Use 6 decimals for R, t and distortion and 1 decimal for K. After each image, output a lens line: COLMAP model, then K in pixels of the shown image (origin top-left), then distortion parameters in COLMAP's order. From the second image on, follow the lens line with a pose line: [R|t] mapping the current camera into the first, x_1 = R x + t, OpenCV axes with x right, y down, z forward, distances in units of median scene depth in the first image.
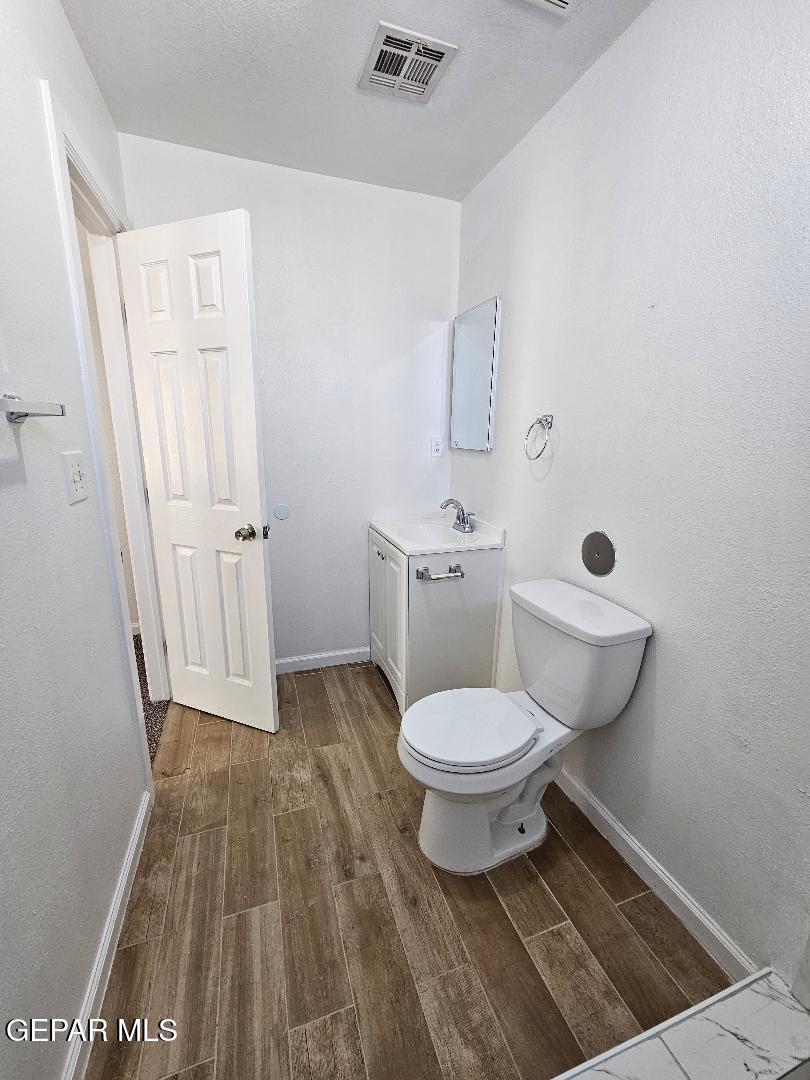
lens RADIAL K [[438.0, 0, 399.5], [0, 438.0, 537.2], [0, 0, 1]] dist [0.000340, 0.000140]
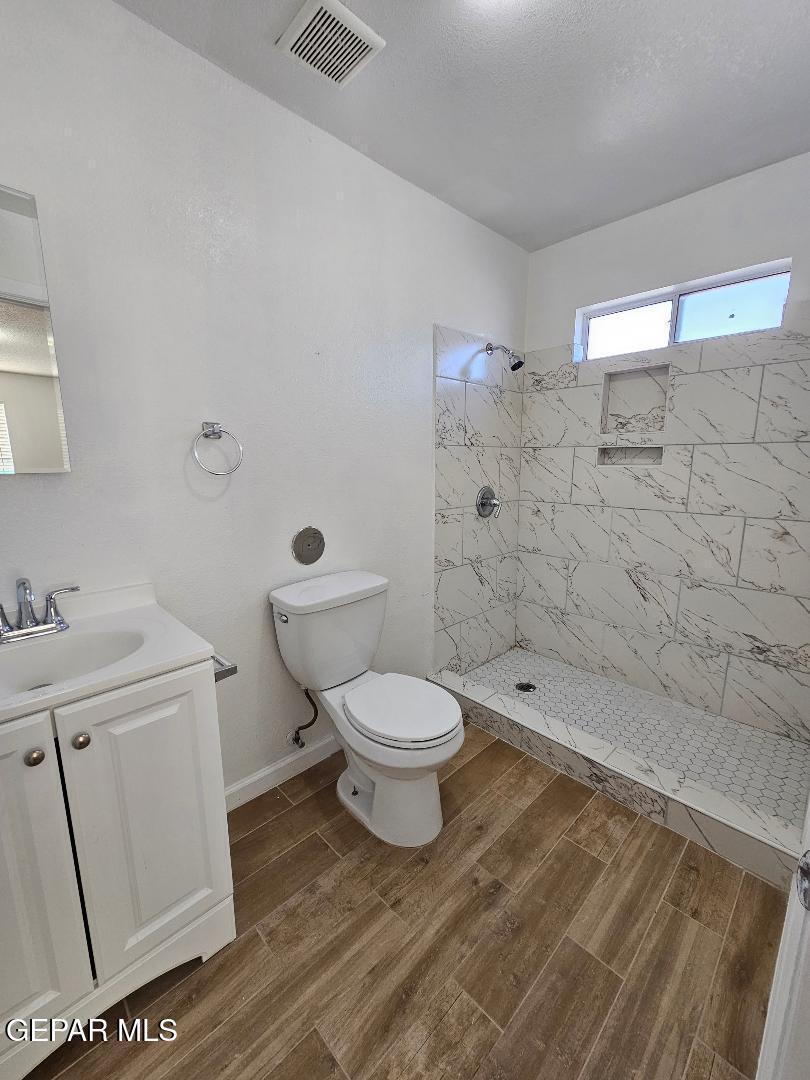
lens RADIAL K [[438.0, 0, 399.5], [0, 438.0, 537.2], [0, 0, 1]] dist [0.000340, 0.000140]
pose [[-0.422063, -0.175069, 0.889502, -0.749787], [0.209876, 0.935652, 0.283737, -0.287309], [-0.881938, 0.306440, -0.358162, 1.281270]]
